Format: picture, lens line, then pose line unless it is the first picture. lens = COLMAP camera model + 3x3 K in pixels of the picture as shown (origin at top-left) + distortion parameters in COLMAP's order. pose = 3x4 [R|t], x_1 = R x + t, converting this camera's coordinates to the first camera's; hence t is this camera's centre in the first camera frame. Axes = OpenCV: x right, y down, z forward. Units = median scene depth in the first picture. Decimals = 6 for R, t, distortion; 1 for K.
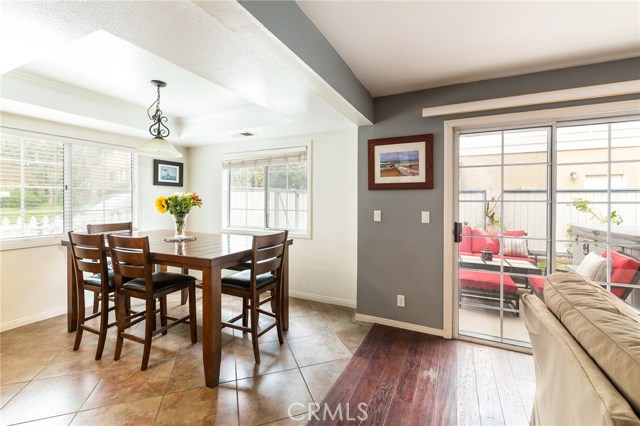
lens RADIAL K [[281.0, 0, 314.3], [0, 281.0, 199.6], [0, 0, 1]] dist [0.001773, -0.001494]
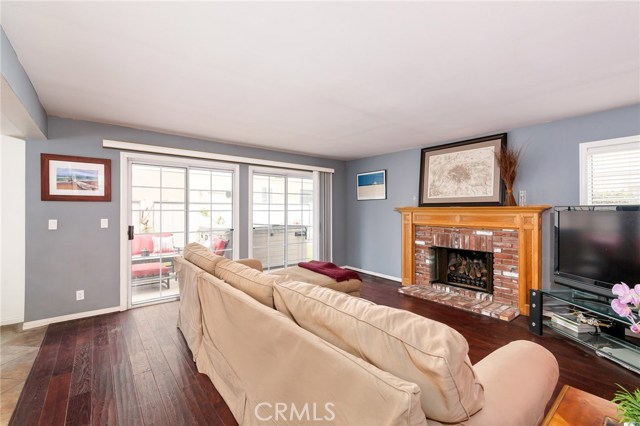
lens RADIAL K [[281.0, 0, 317.7], [0, 281.0, 210.2], [0, 0, 1]] dist [0.001773, -0.001494]
pose [[0.420747, -0.005771, 0.907160, -0.353505], [0.000061, 0.999980, 0.006333, -0.005097], [-0.907178, -0.002609, 0.420739, -0.417971]]
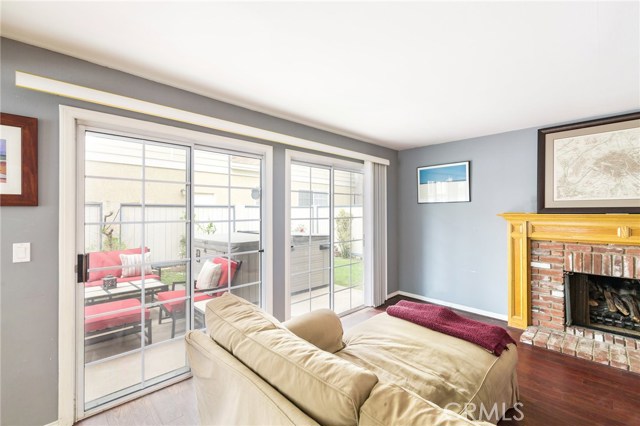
lens RADIAL K [[281.0, 0, 322.2], [0, 281.0, 210.3], [0, 0, 1]] dist [0.001773, -0.001494]
pose [[0.323981, -0.000297, 0.946064, 0.030278], [0.001422, 0.999999, -0.000173, -0.026274], [-0.946063, 0.001402, 0.323981, 0.183140]]
